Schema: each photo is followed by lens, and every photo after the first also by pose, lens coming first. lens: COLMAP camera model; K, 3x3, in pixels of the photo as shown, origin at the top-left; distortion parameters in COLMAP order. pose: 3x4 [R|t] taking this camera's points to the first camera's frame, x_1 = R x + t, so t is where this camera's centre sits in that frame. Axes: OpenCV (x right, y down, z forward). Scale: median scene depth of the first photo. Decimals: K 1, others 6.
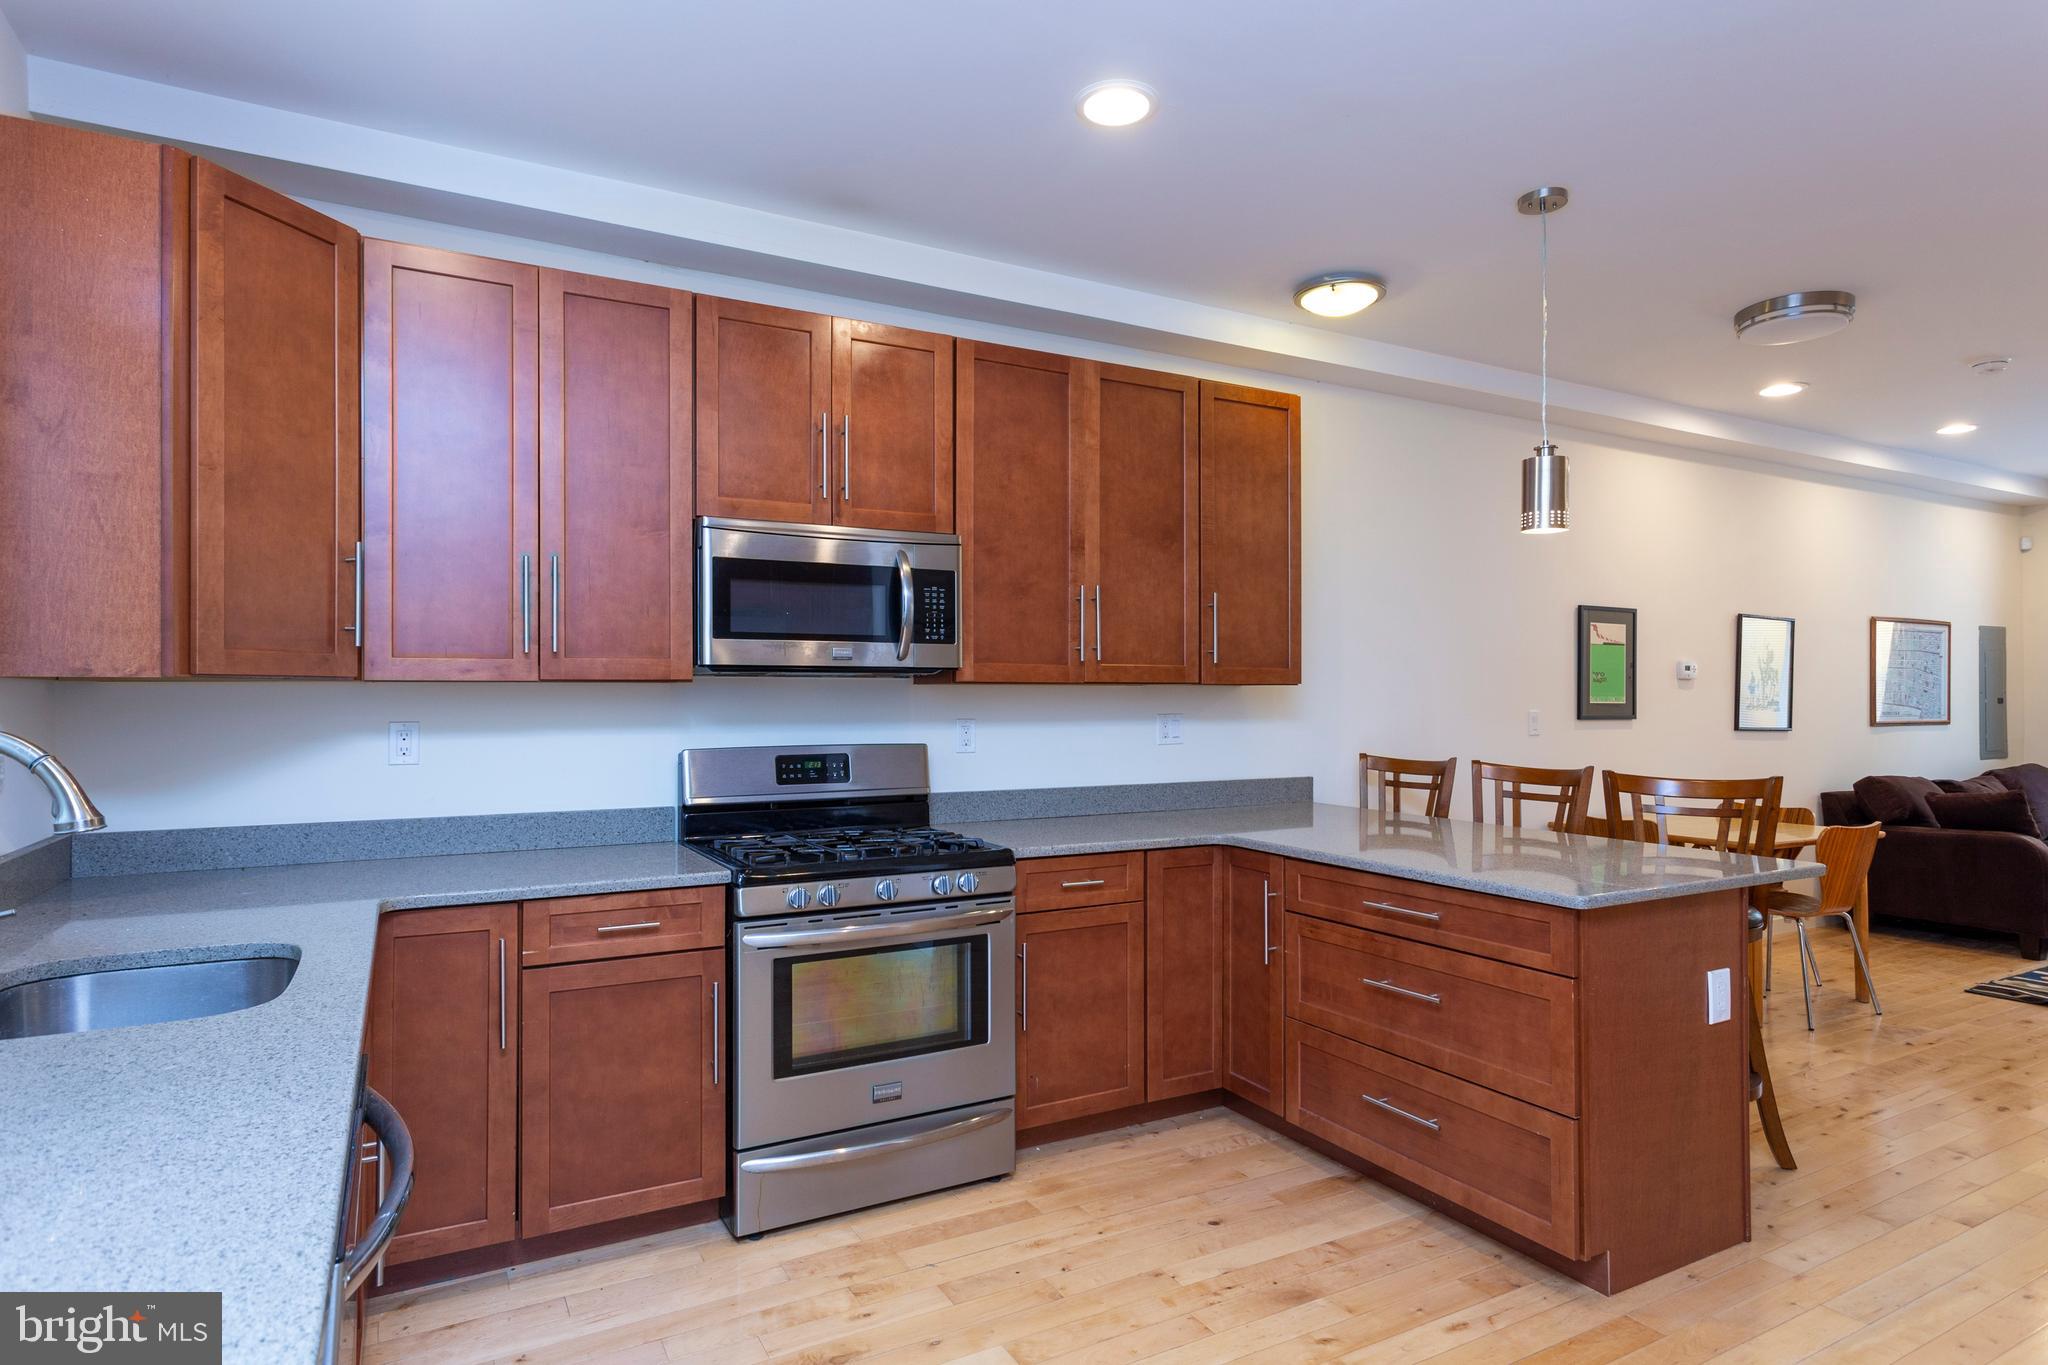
lens RADIAL K [[1066.8, 0, 1028.6], [0, 1066.8, 692.0], [0, 0, 1]] dist [-0.000081, 0.000567]
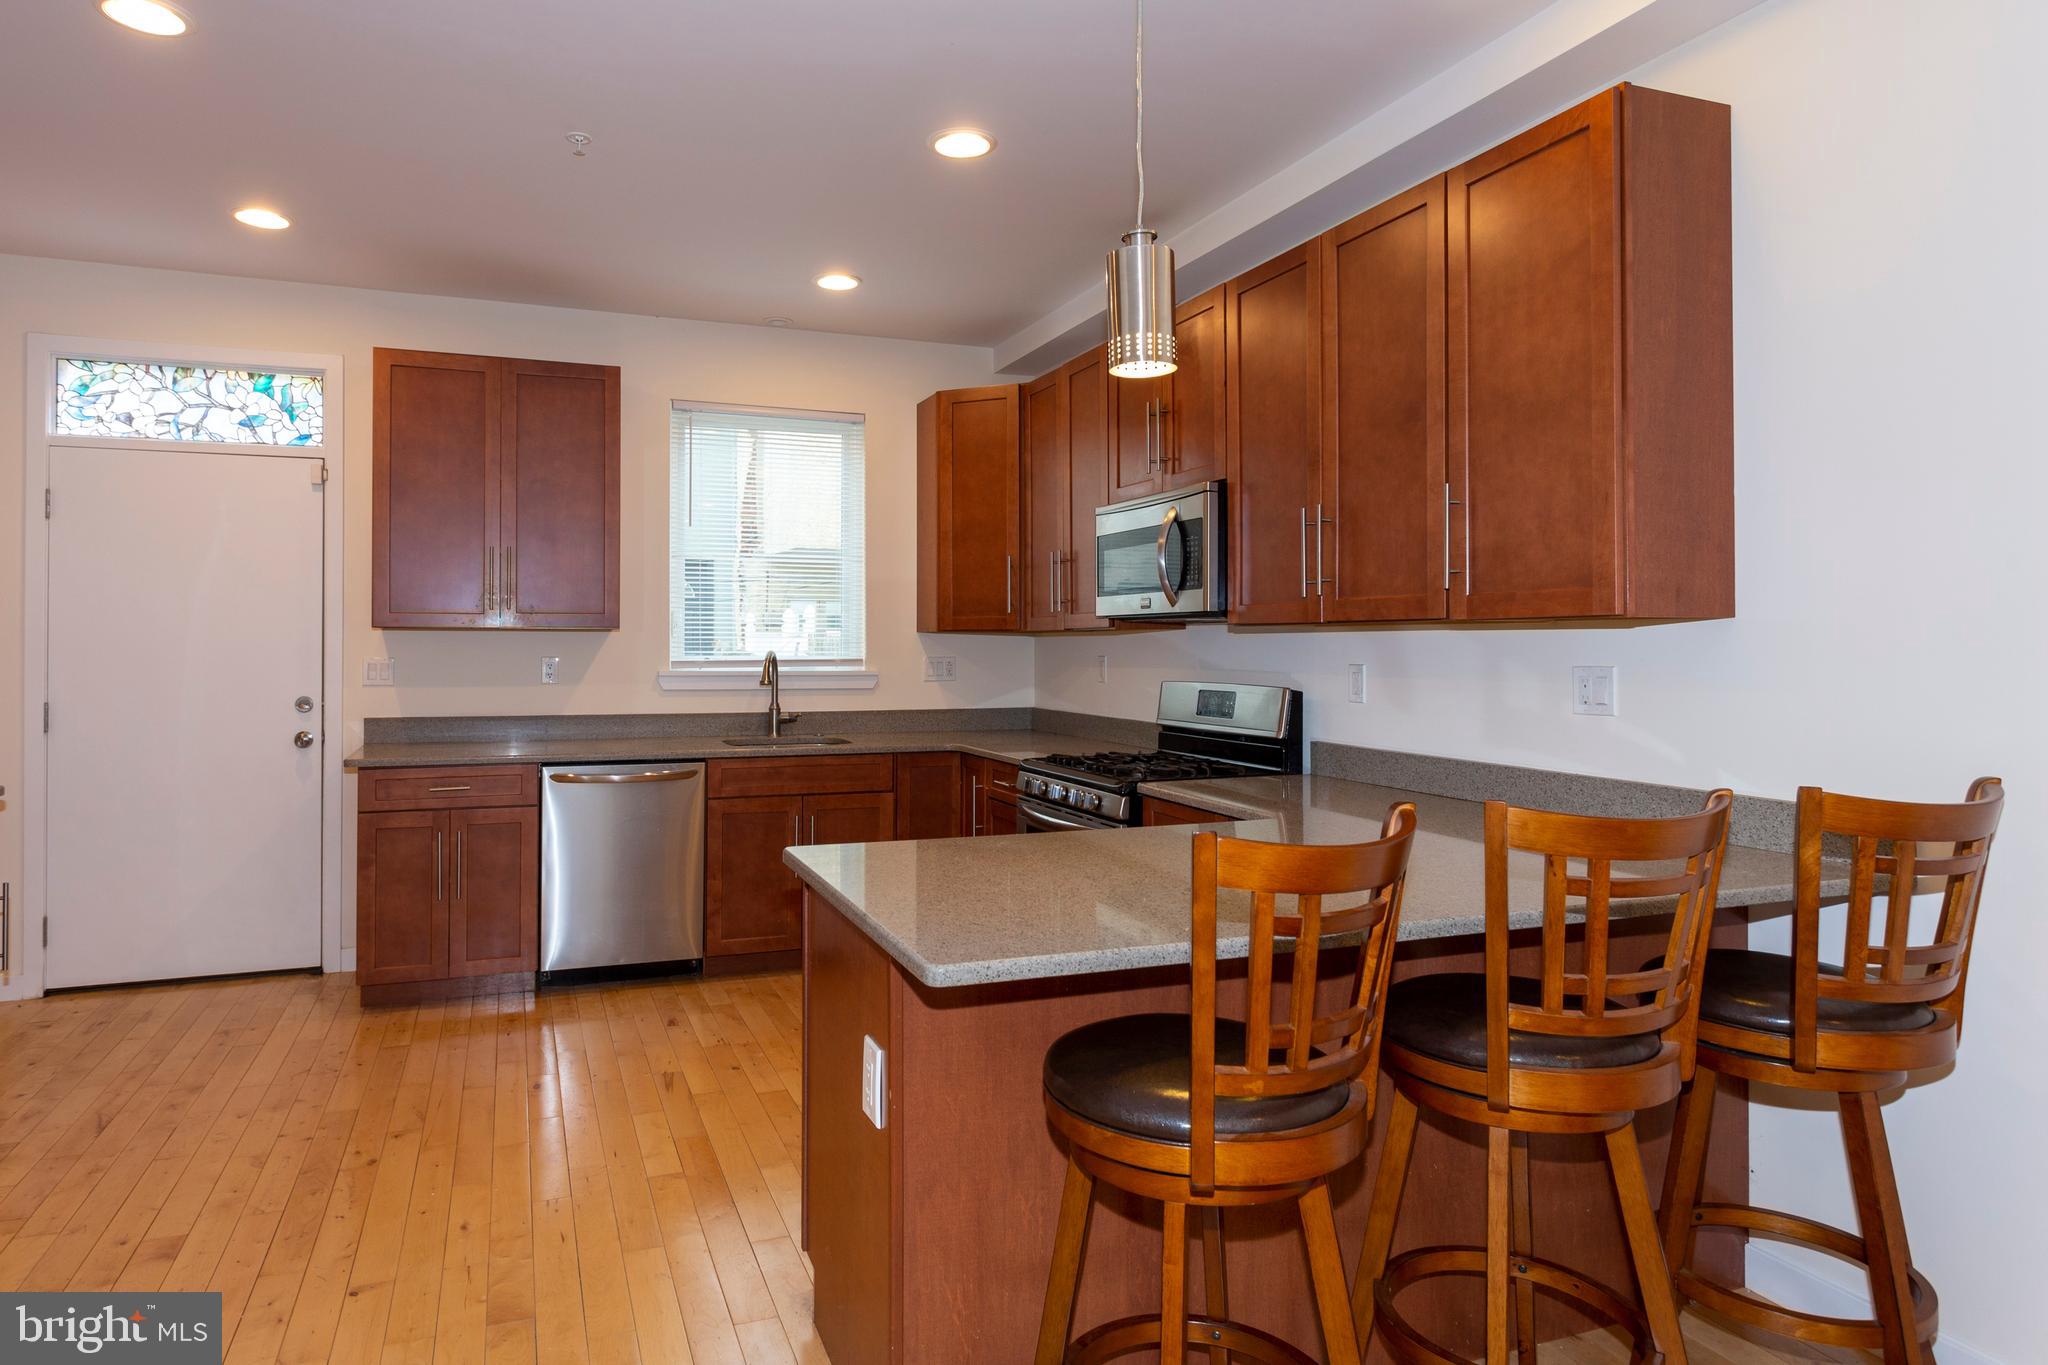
lens RADIAL K [[1210.5, 0, 973.1], [0, 1210.5, 631.0], [0, 0, 1]] dist [-0.001109, -0.000004]
pose [[-0.115820, -0.006415, -0.993250, 0.995301], [0.008905, 0.999932, -0.007497, 0.002353], [0.993230, -0.009713, -0.115755, 0.815534]]
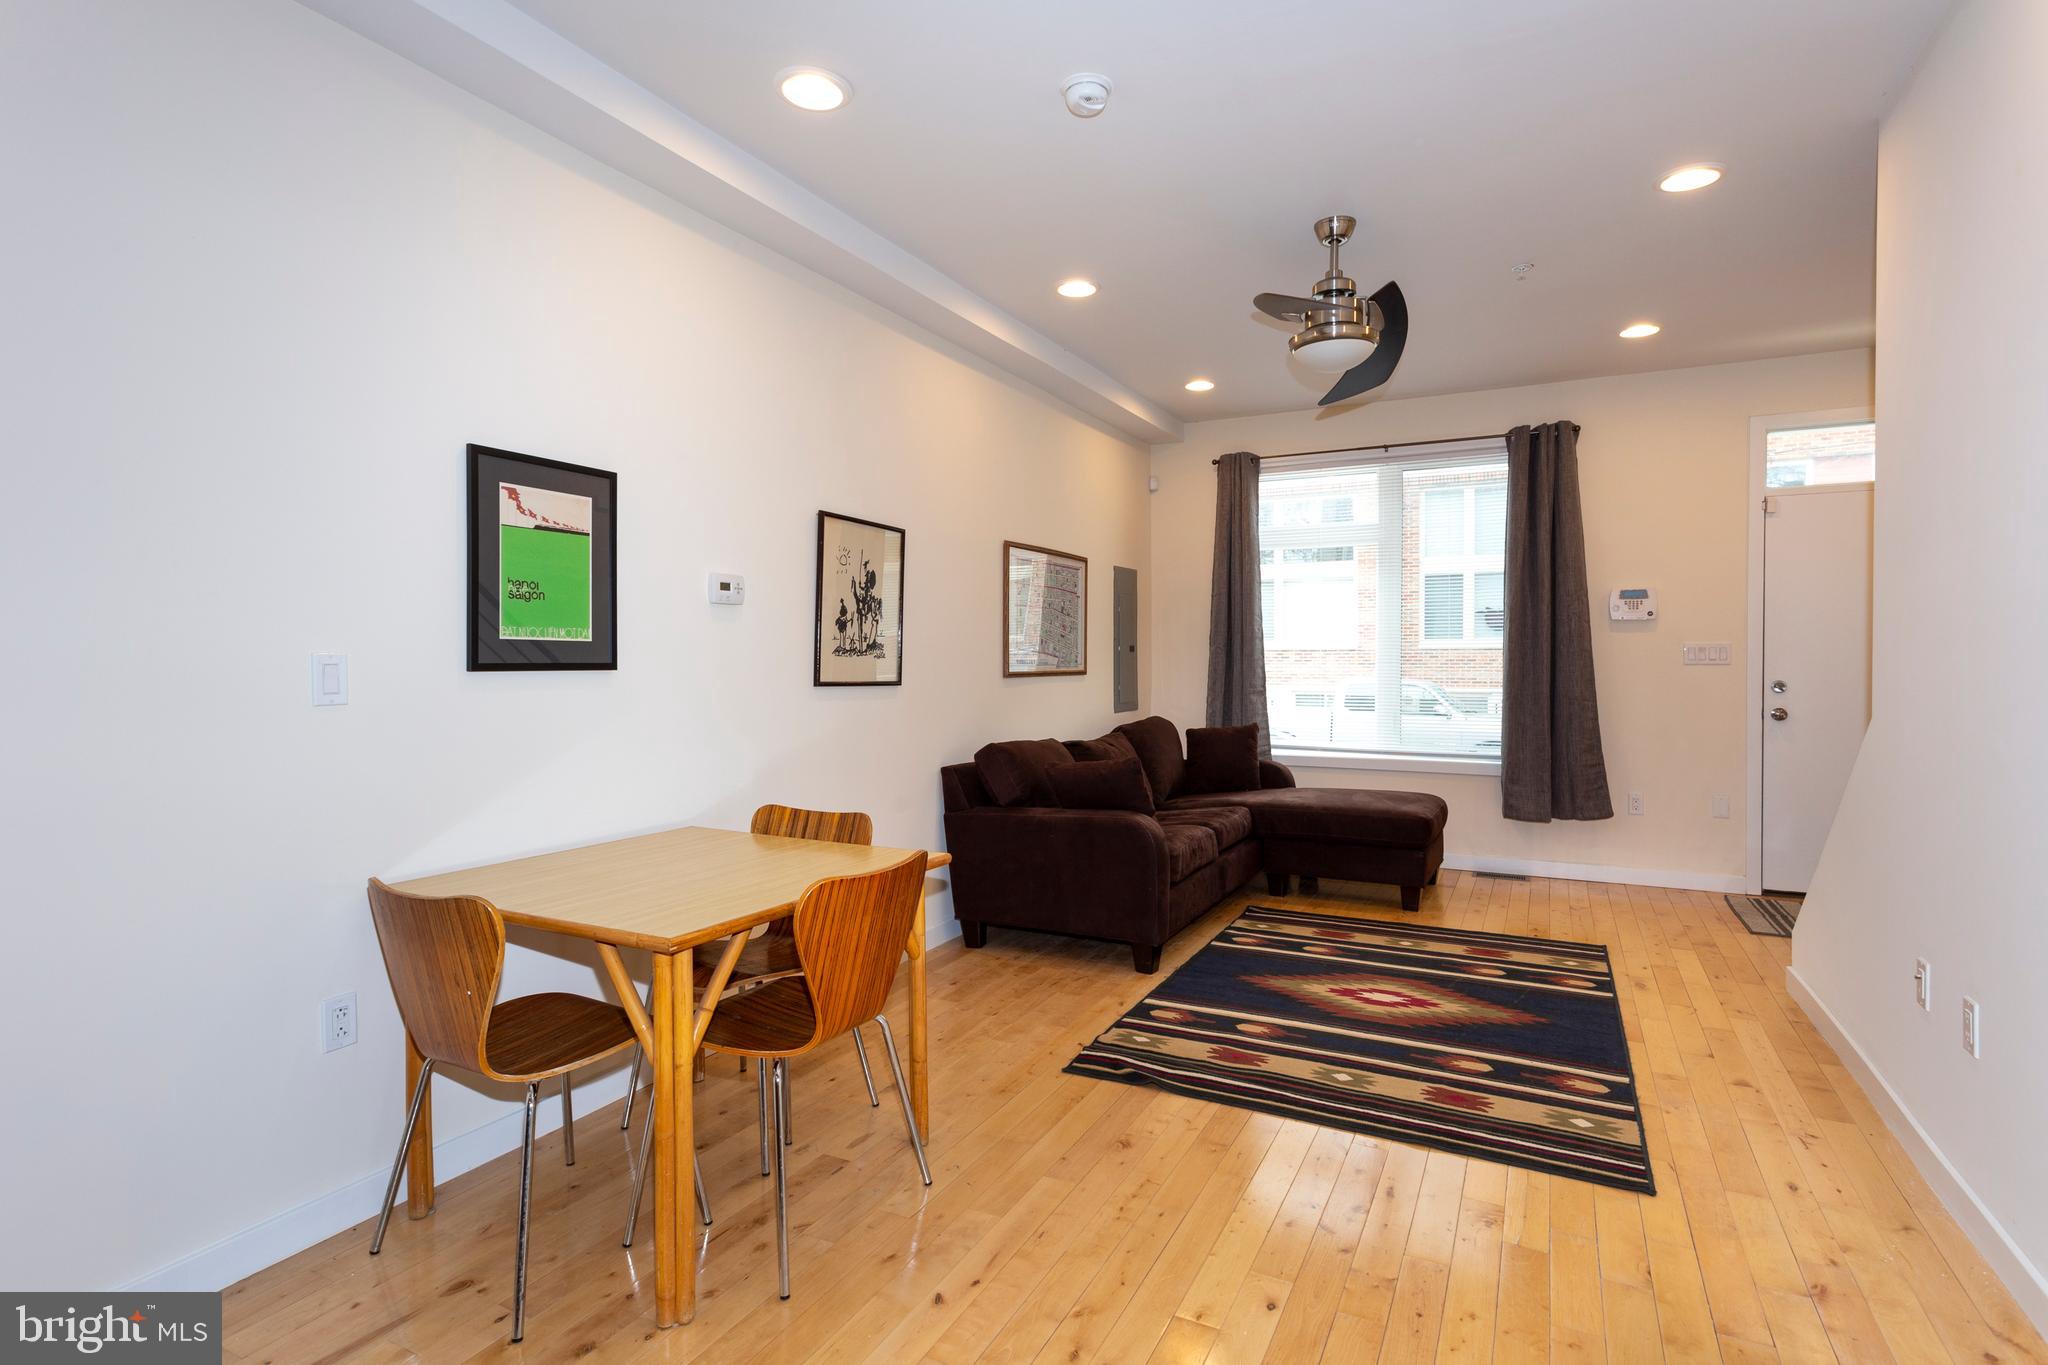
lens RADIAL K [[1009.2, 0, 1023.7], [0, 1009.2, 666.4], [0, 0, 1]] dist [0.000958, 0.000578]
pose [[0.821634, -0.006563, 0.569977, 0.651129], [-0.001218, 0.999911, 0.013269, 0.023939], [-0.570014, -0.011596, 0.821553, 0.649128]]
